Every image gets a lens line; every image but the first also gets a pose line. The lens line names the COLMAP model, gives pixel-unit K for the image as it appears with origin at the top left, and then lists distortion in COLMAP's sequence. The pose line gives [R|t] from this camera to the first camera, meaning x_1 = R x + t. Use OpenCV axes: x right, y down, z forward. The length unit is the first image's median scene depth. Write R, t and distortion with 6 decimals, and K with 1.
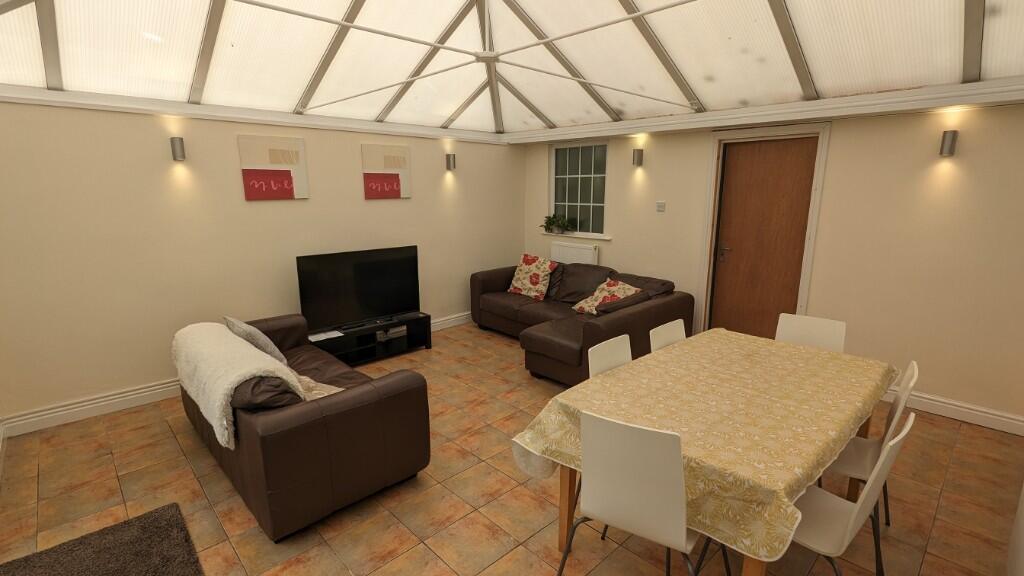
lens RADIAL K [[482.9, 0, 508.1], [0, 482.9, 286.6], [0, 0, 1]] dist [-0.006036, 0.001323]
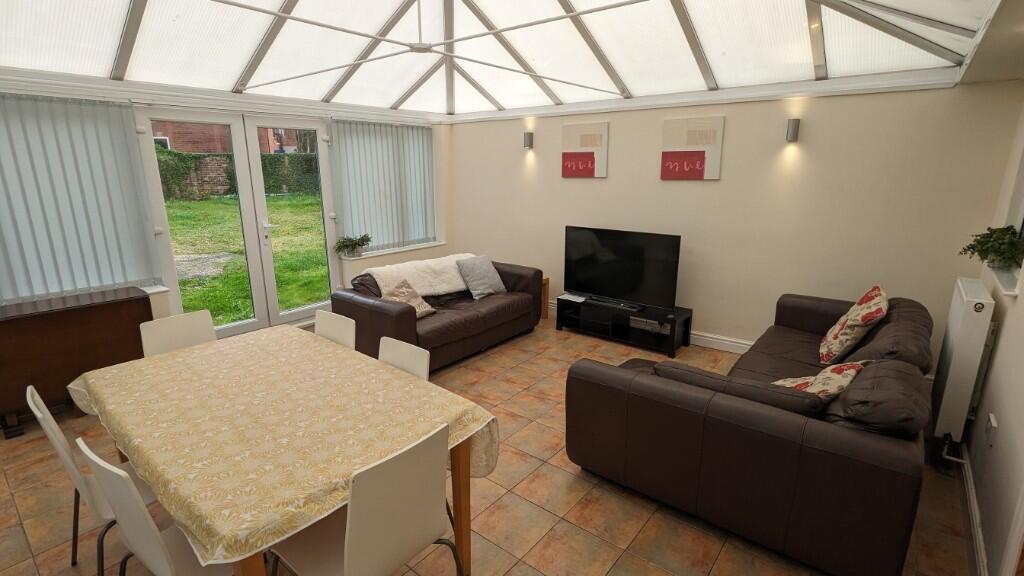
lens RADIAL K [[482.9, 0, 509.7], [0, 482.9, 290.5], [0, 0, 1]] dist [-0.006036, 0.001323]
pose [[0.140635, 0.241992, -0.960032, 0.661295], [-0.199829, 0.956651, 0.211867, -0.123104], [0.969686, 0.162046, 0.182895, 0.617938]]
